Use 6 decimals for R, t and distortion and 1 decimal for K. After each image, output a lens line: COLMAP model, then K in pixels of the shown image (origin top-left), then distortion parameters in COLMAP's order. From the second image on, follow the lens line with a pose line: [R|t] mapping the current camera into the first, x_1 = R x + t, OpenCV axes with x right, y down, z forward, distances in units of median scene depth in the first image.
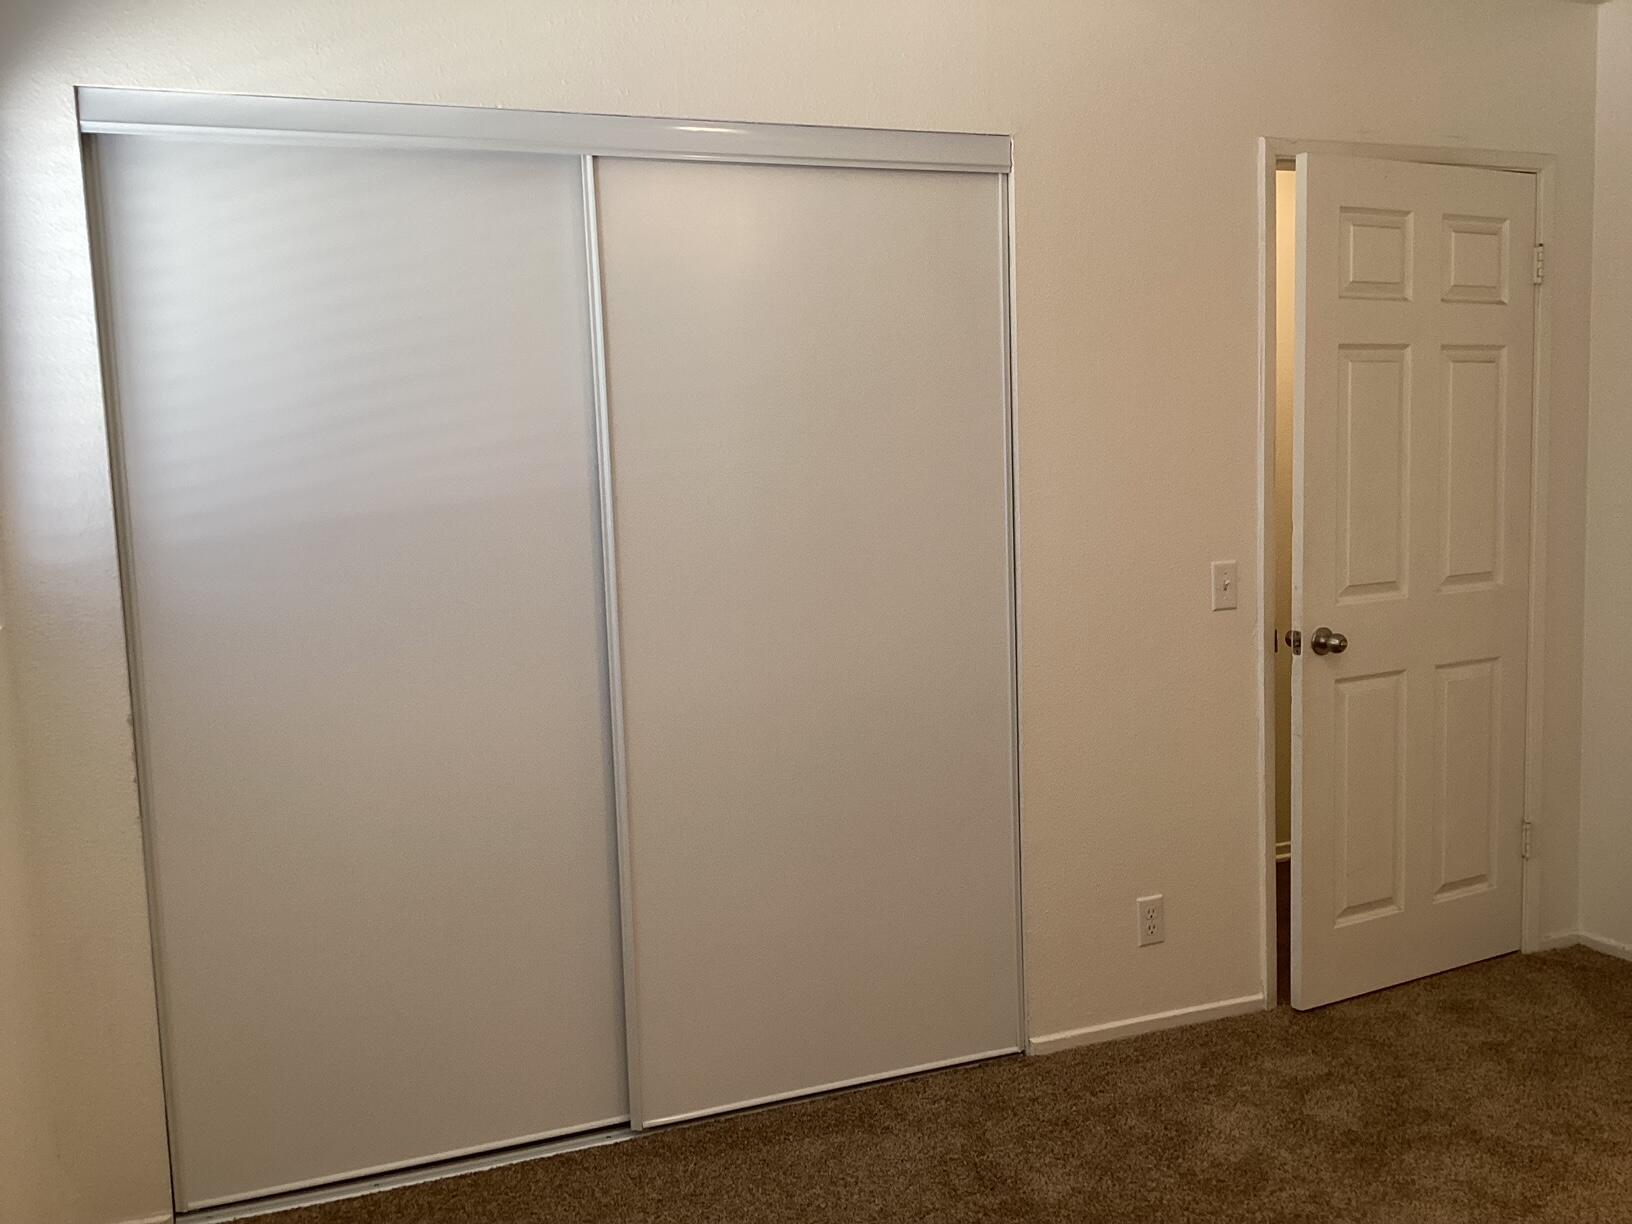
lens RADIAL K [[1514.8, 0, 818.0], [0, 1514.8, 617.0], [0, 0, 1]] dist [0.072806, -0.117622]
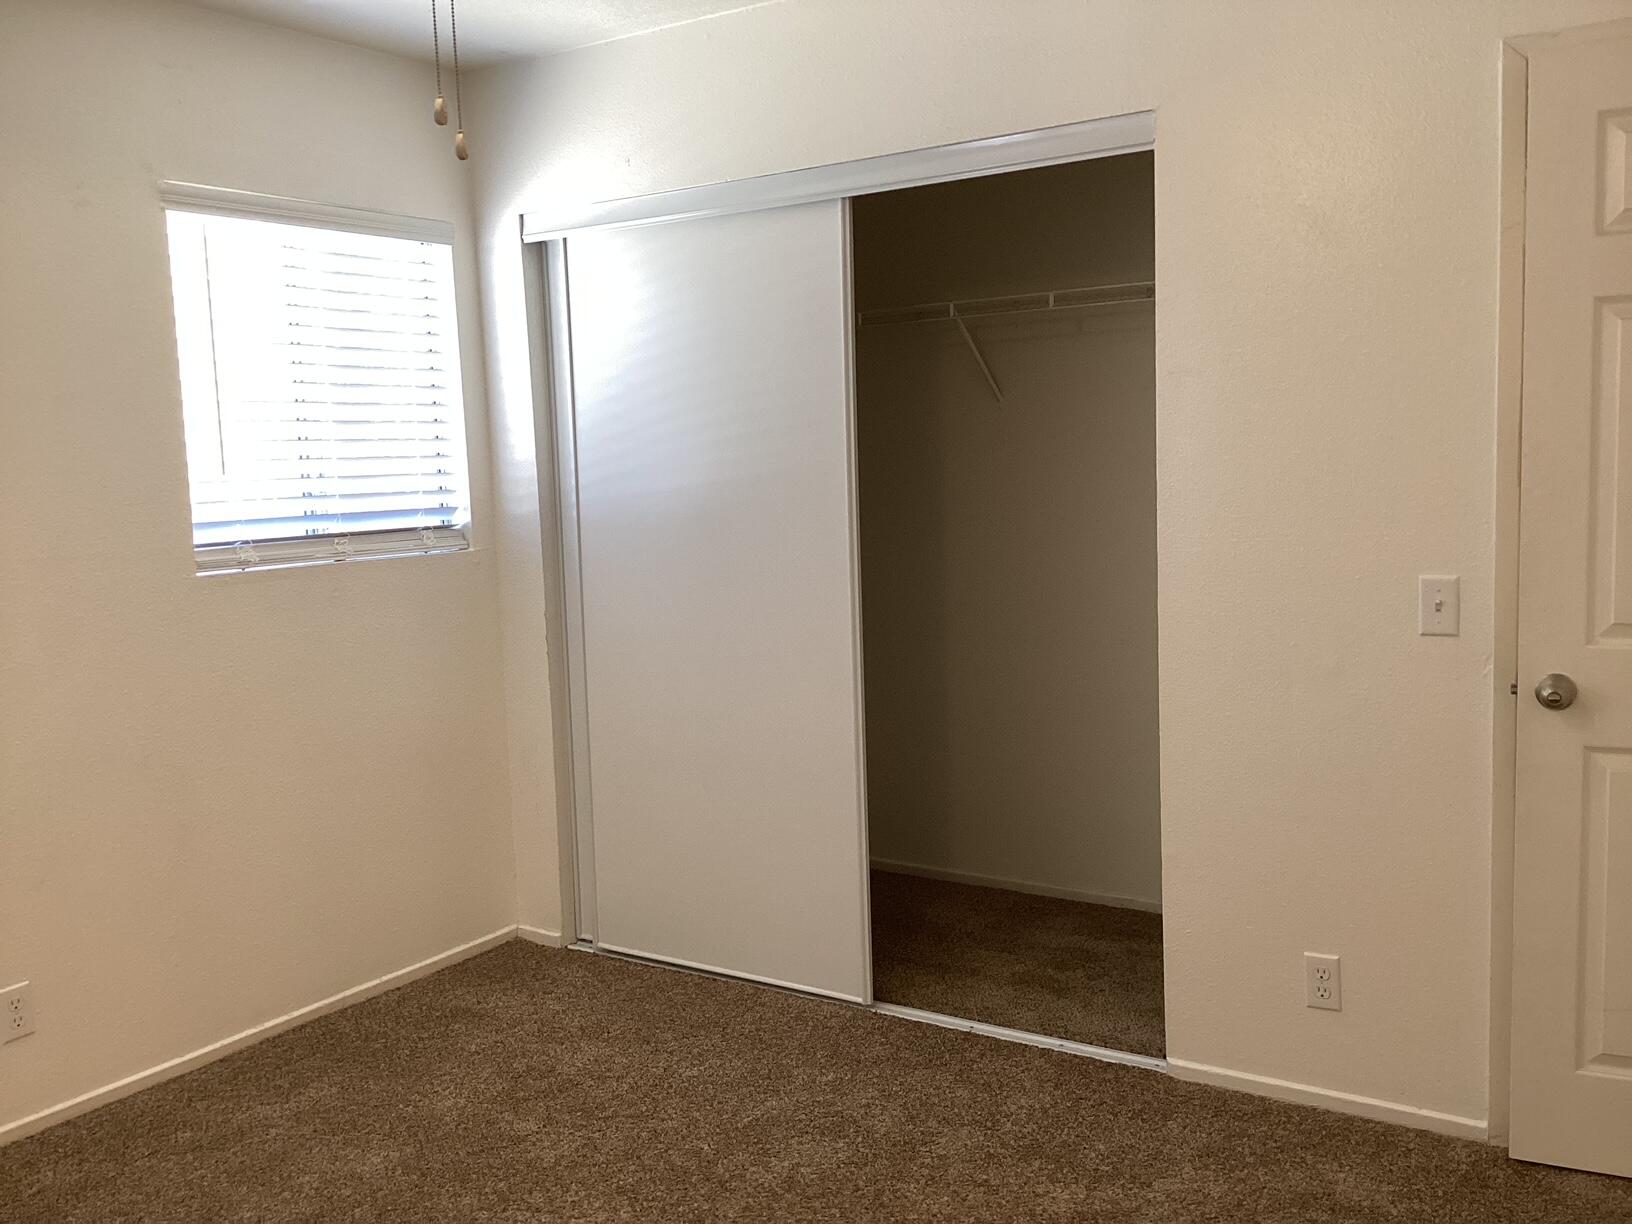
lens RADIAL K [[1514.8, 0, 817.6], [0, 1514.8, 603.5], [0, 0, 1]] dist [0.072806, -0.117622]
pose [[0.558028, 0.099657, -0.823816, 0.750050], [-0.063124, 0.994984, 0.077605, -0.064002], [0.827418, 0.008696, 0.561520, 0.270634]]
